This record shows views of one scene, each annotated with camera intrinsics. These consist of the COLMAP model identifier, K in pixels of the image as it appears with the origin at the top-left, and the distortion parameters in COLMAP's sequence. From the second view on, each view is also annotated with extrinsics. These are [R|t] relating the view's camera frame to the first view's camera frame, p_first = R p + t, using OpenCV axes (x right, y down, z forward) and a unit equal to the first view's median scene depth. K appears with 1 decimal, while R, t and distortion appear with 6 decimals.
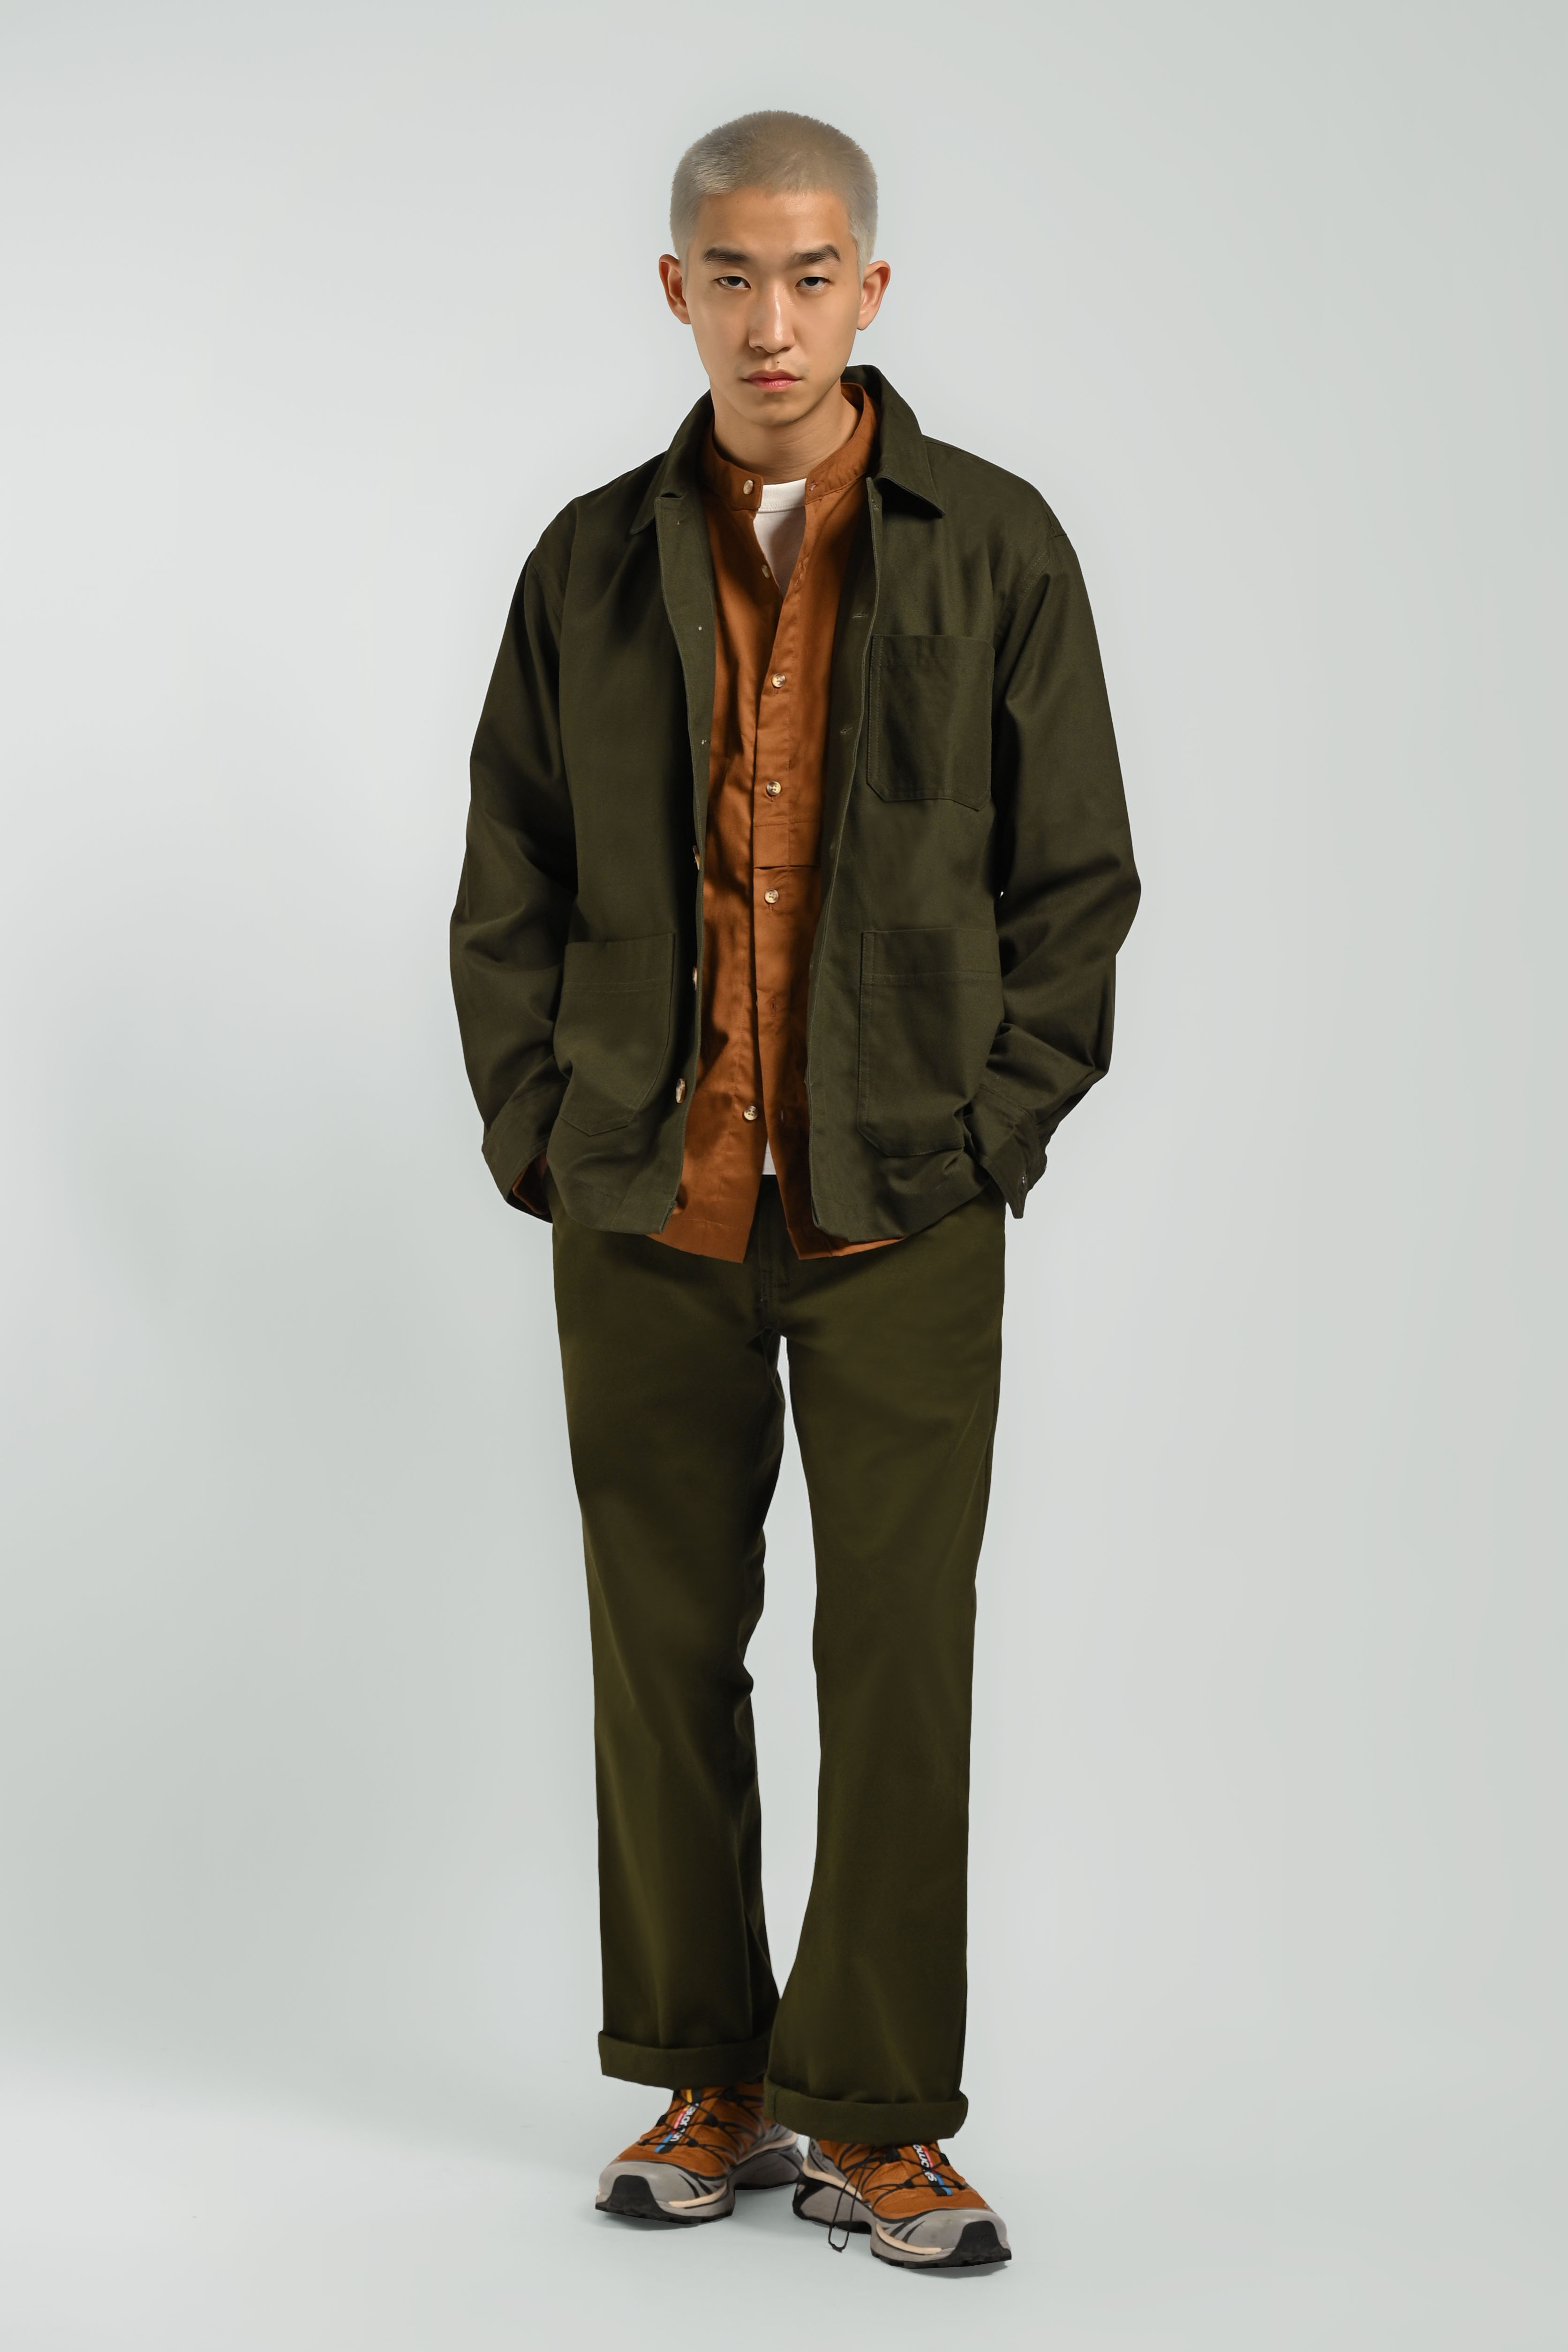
lens RADIAL K [[4723.9, 0, 772.3], [0, 4723.9, 1176.1], [0, 0, 1]] dist [-0.671322, 0.000000]
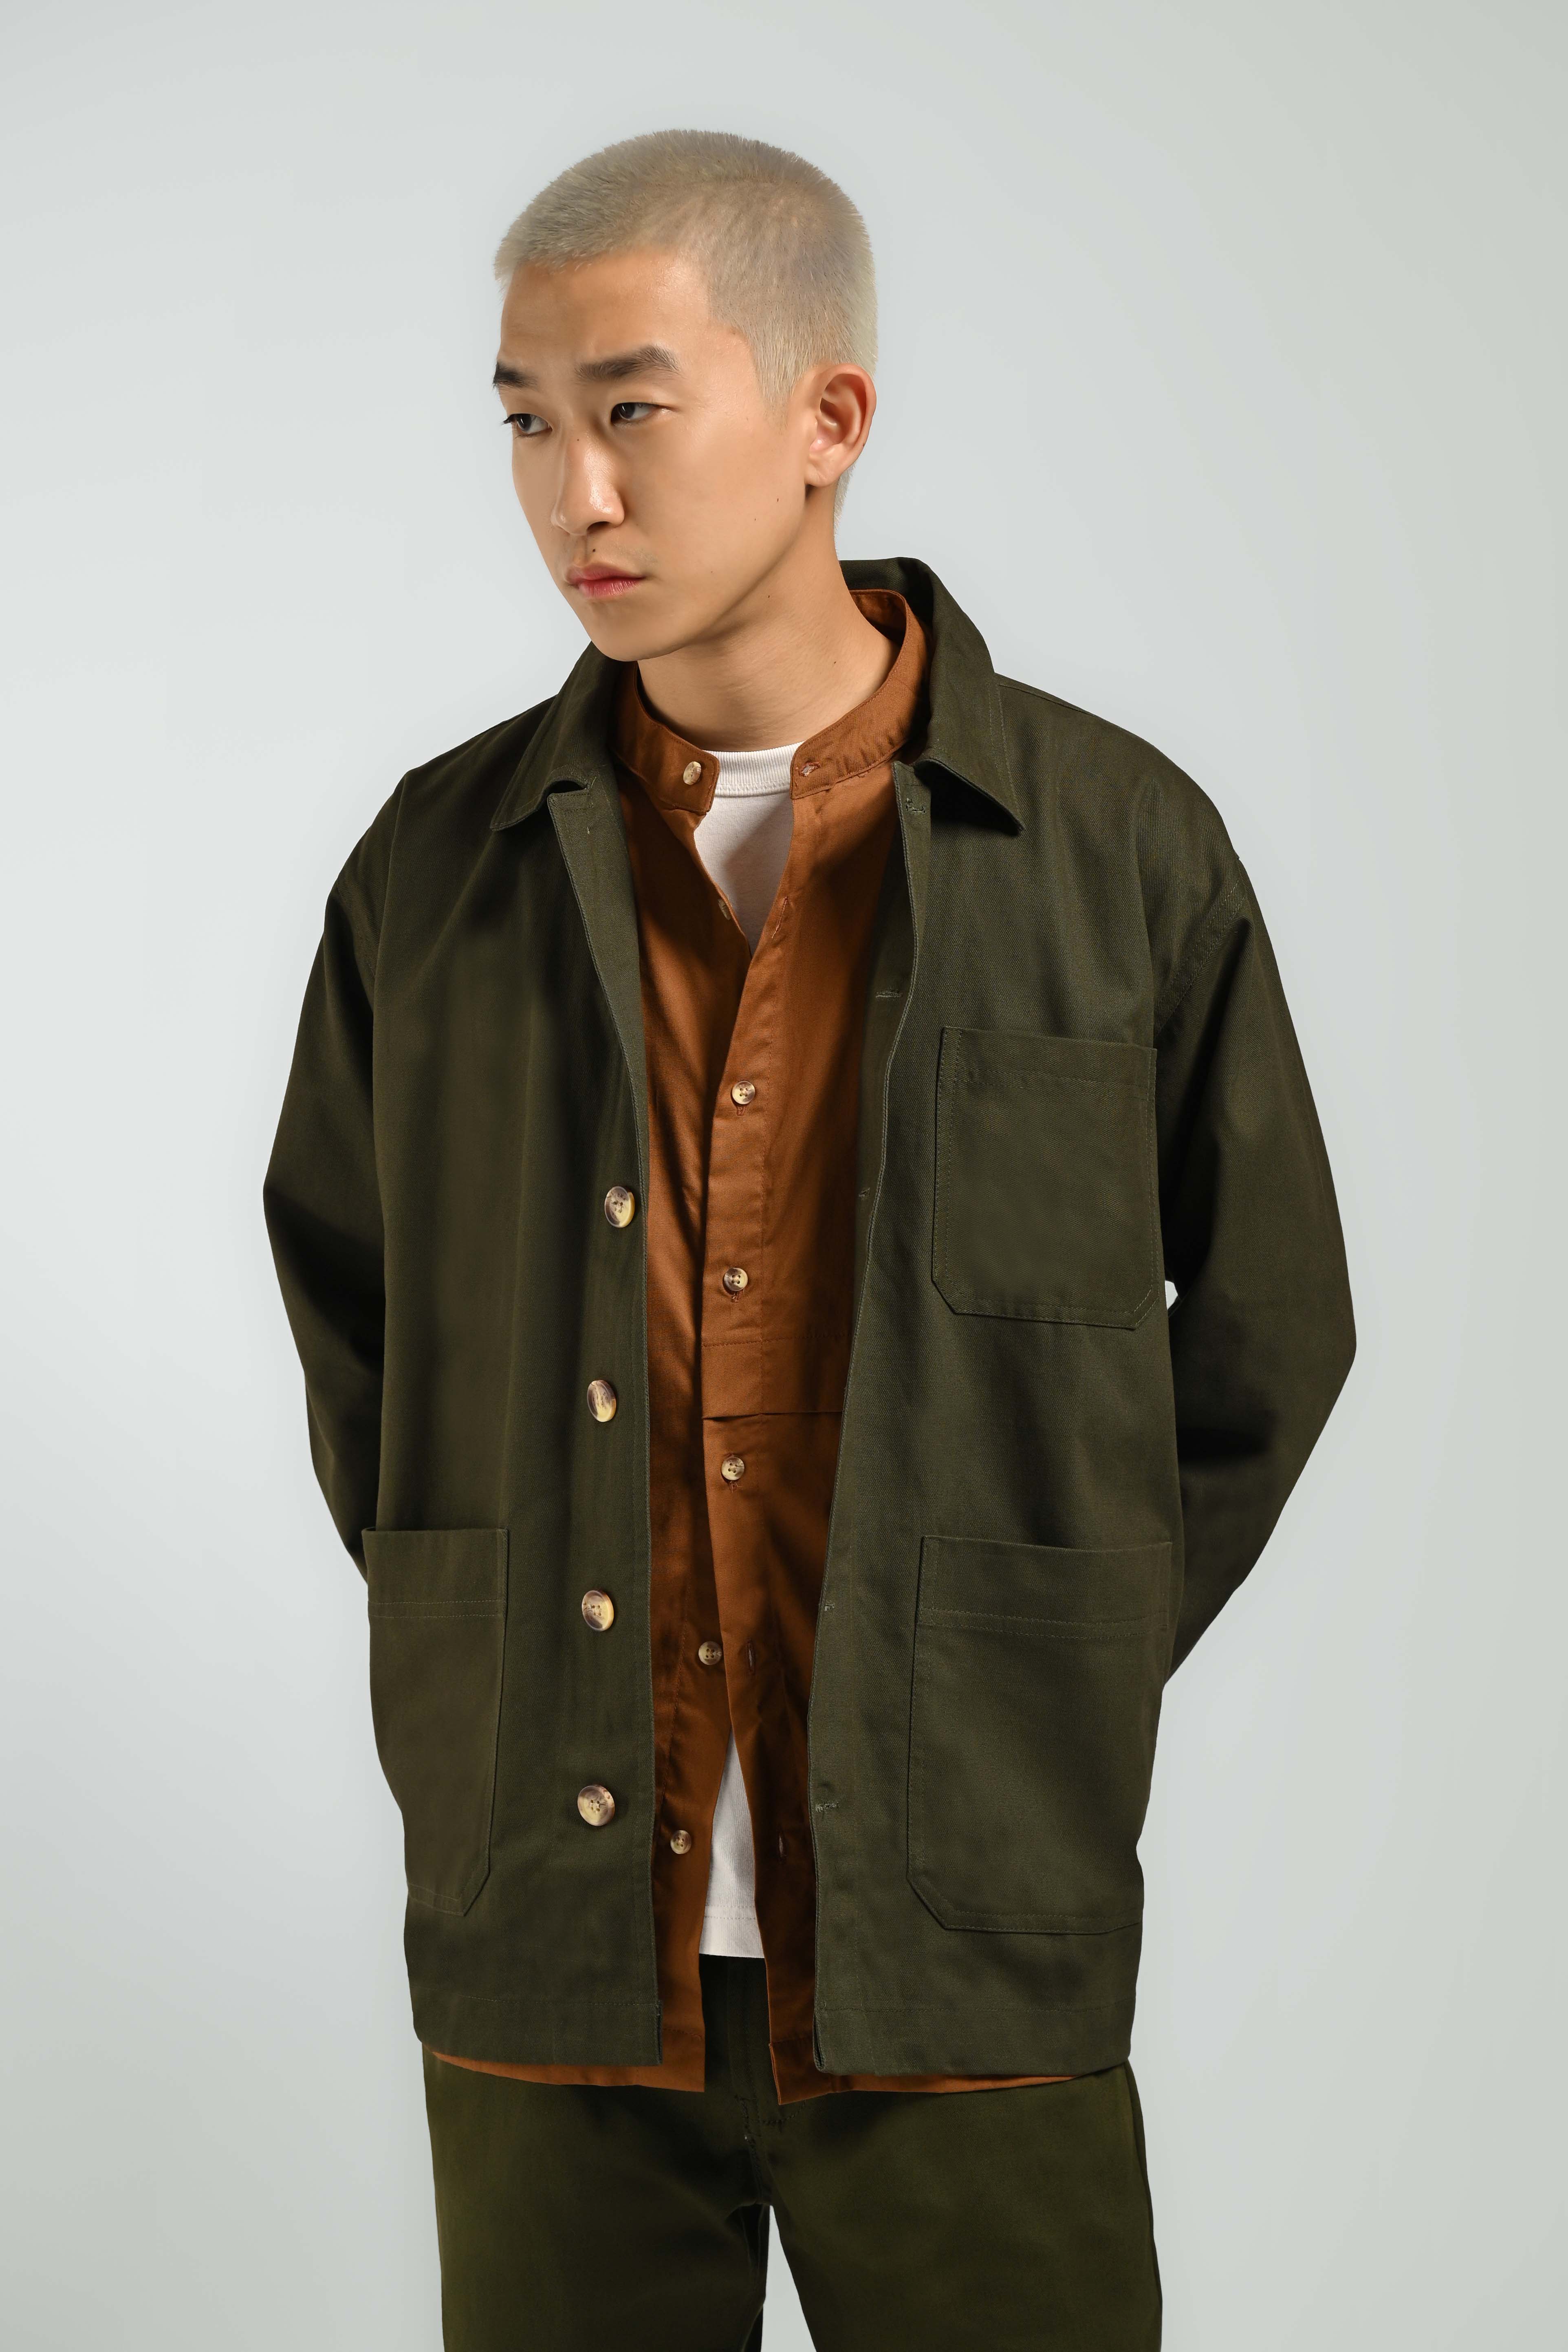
lens RADIAL K [[4723.9, 0, 795.9], [0, 4723.9, 1167.1], [0, 0, 1]] dist [-0.671322, 0.000000]
pose [[0.999902, -0.001963, 0.013882, -0.000275], [0.002448, 0.999385, -0.034985, -0.076288], [-0.013805, 0.035015, 0.999291, 0.410589]]
